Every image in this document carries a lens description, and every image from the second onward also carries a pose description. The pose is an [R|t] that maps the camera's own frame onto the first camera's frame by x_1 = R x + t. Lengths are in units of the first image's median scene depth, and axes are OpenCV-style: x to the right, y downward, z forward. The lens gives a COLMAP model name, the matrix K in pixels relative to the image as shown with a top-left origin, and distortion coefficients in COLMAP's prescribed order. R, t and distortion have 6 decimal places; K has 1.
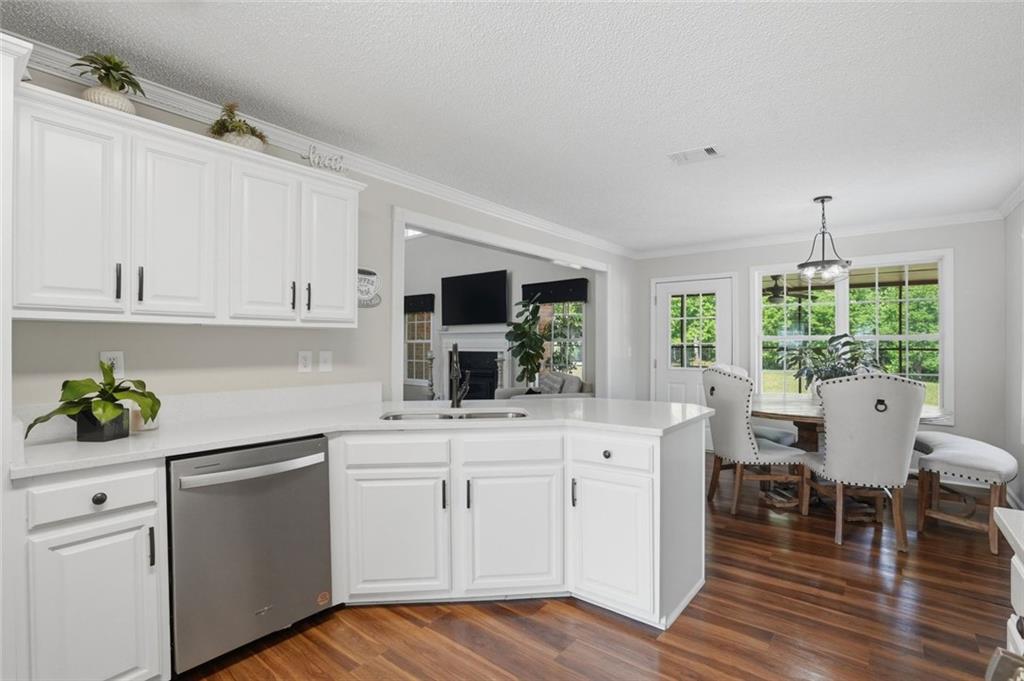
lens RADIAL K [[489.0, 0, 516.2], [0, 489.0, 358.0], [0, 0, 1]] dist [0.001350, 0.000276]
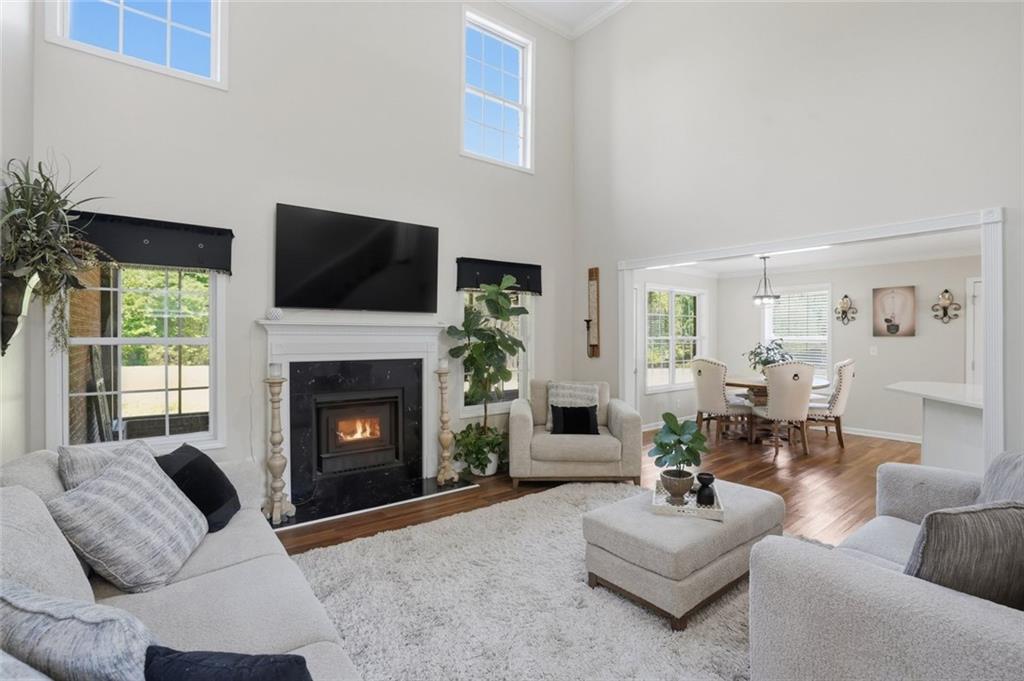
lens RADIAL K [[469.0, 0, 512.0], [0, 469.0, 340.5], [0, 0, 1]] dist [-0.074574, 0.018453]
pose [[0.223497, -0.002580, 0.974701, -0.523709], [0.026466, 0.999644, -0.003422, -0.027200], [-0.974345, 0.026561, 0.223485, 0.690833]]
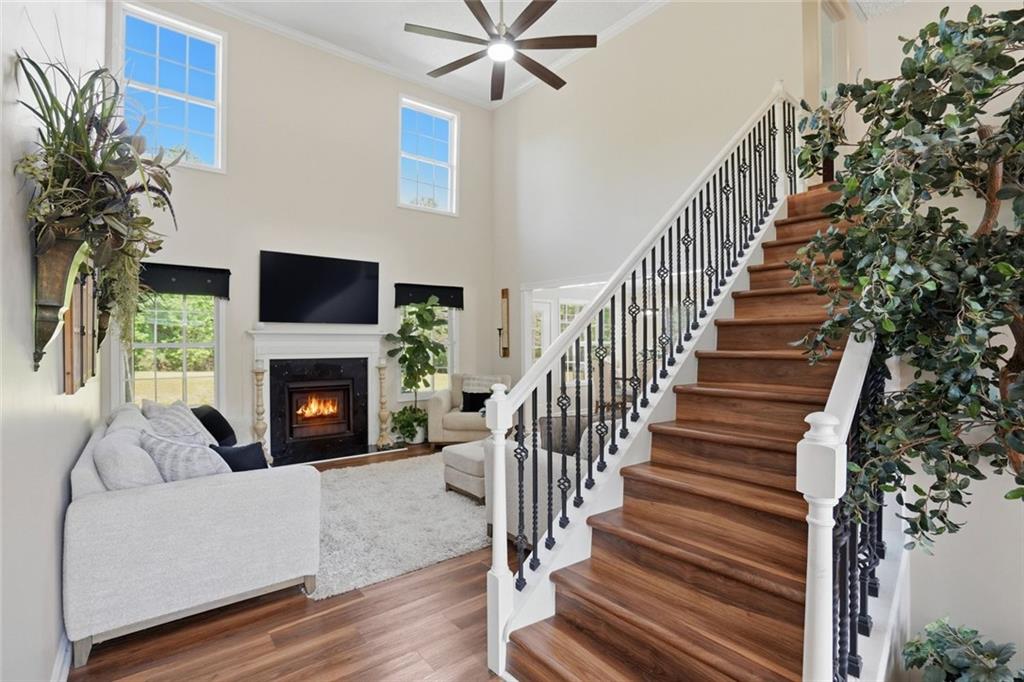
lens RADIAL K [[469.0, 0, 512.0], [0, 469.0, 341.0], [0, 0, 1]] dist [-0.074574, 0.018453]
pose [[0.204261, 0.007384, 0.978889, -0.695881], [0.030878, 0.999425, -0.013982, -0.019944], [-0.978429, 0.033083, 0.203915, 0.538598]]
